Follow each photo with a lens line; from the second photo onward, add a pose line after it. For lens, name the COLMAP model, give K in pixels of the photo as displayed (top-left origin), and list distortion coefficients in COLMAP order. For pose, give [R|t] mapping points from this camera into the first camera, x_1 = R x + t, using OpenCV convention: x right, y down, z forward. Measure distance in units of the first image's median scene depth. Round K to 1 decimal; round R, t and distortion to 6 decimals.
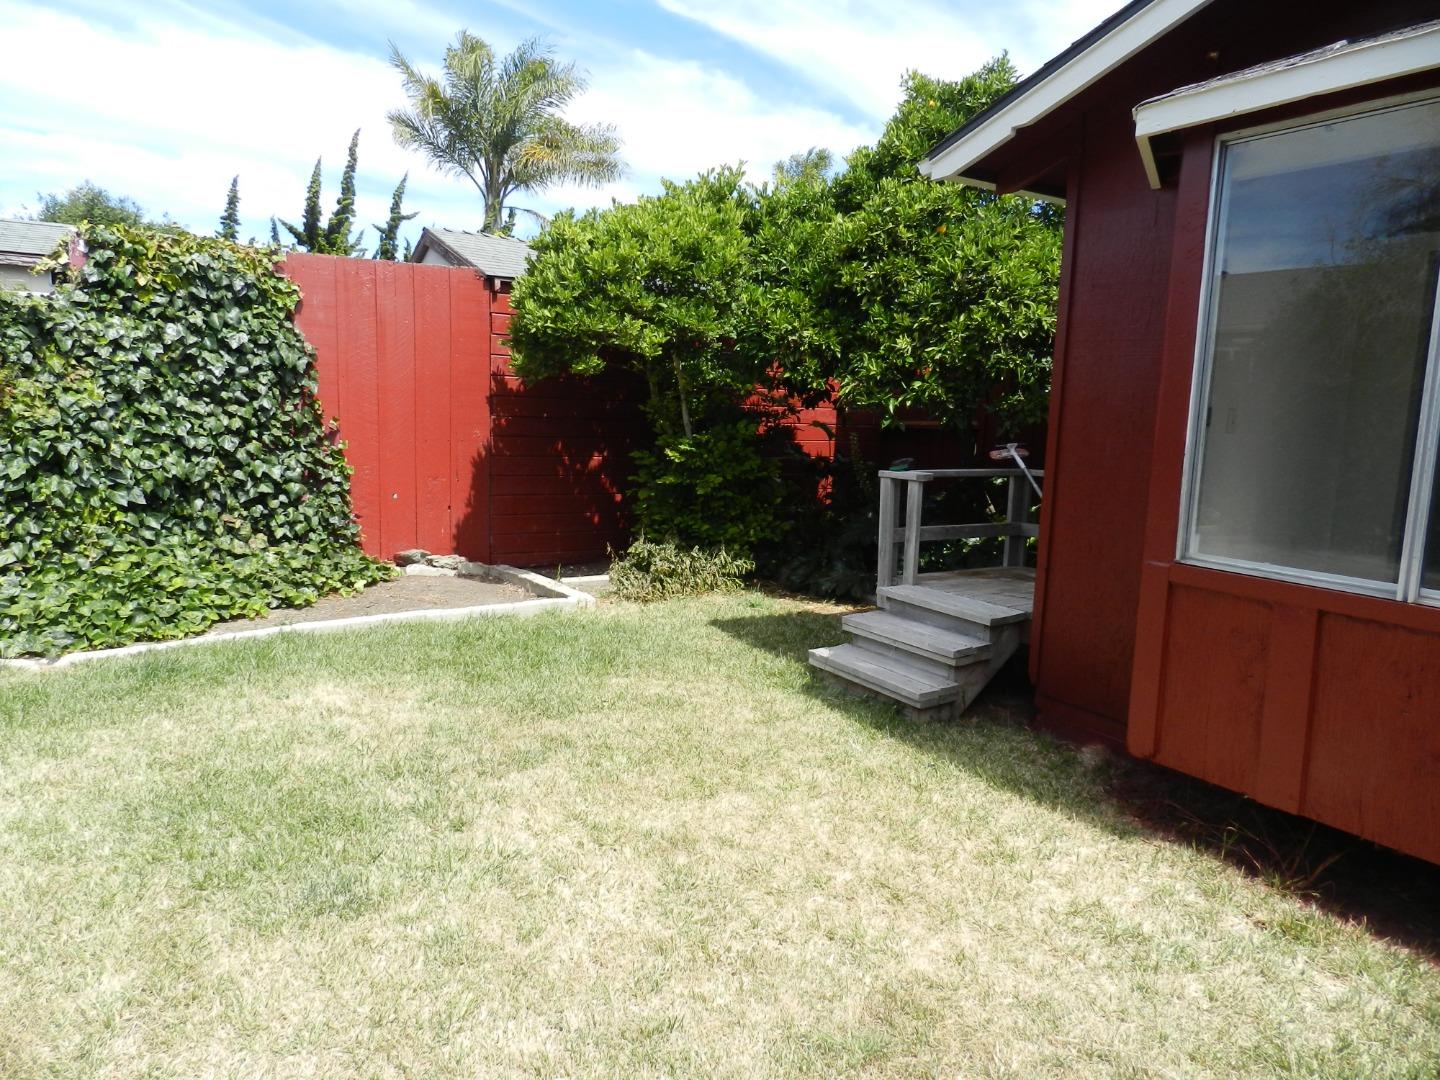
lens RADIAL K [[972.8, 0, 720.0], [0, 972.8, 540.0], [0, 0, 1]] dist [0.001313, -0.000369]
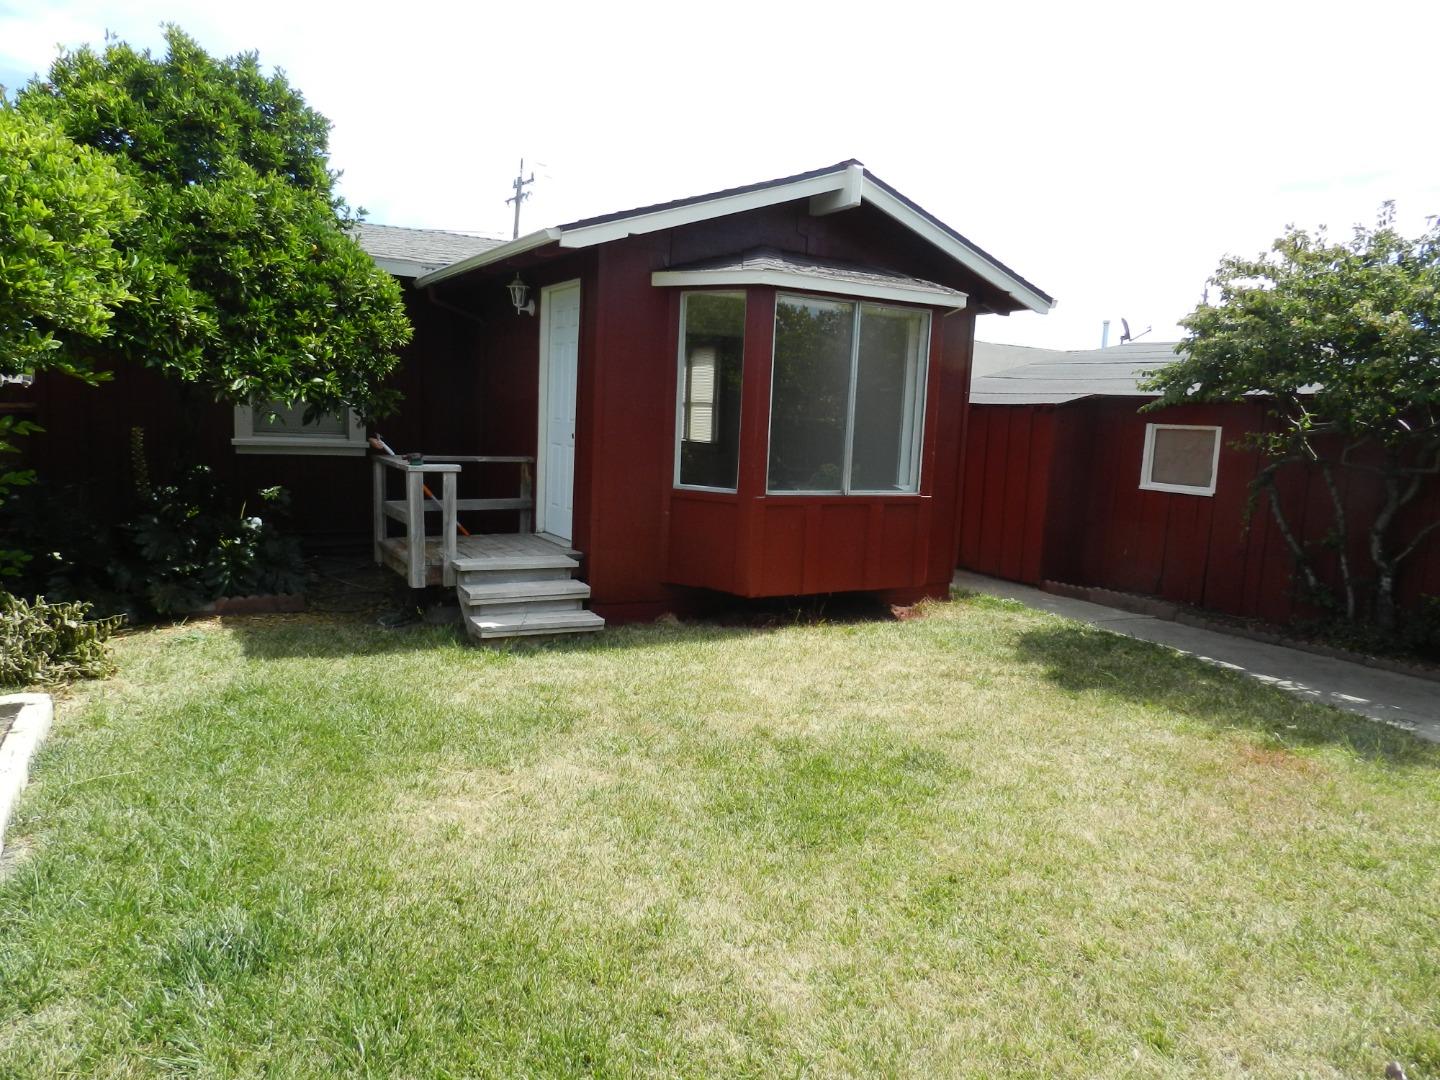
lens RADIAL K [[972.8, 0, 720.0], [0, 972.8, 540.0], [0, 0, 1]] dist [0.001313, -0.000369]
pose [[0.073027, -0.203259, 0.976398, -1.130277], [0.089375, 0.976407, 0.196576, -0.210622], [-0.993317, 0.072910, 0.089471, 0.666103]]
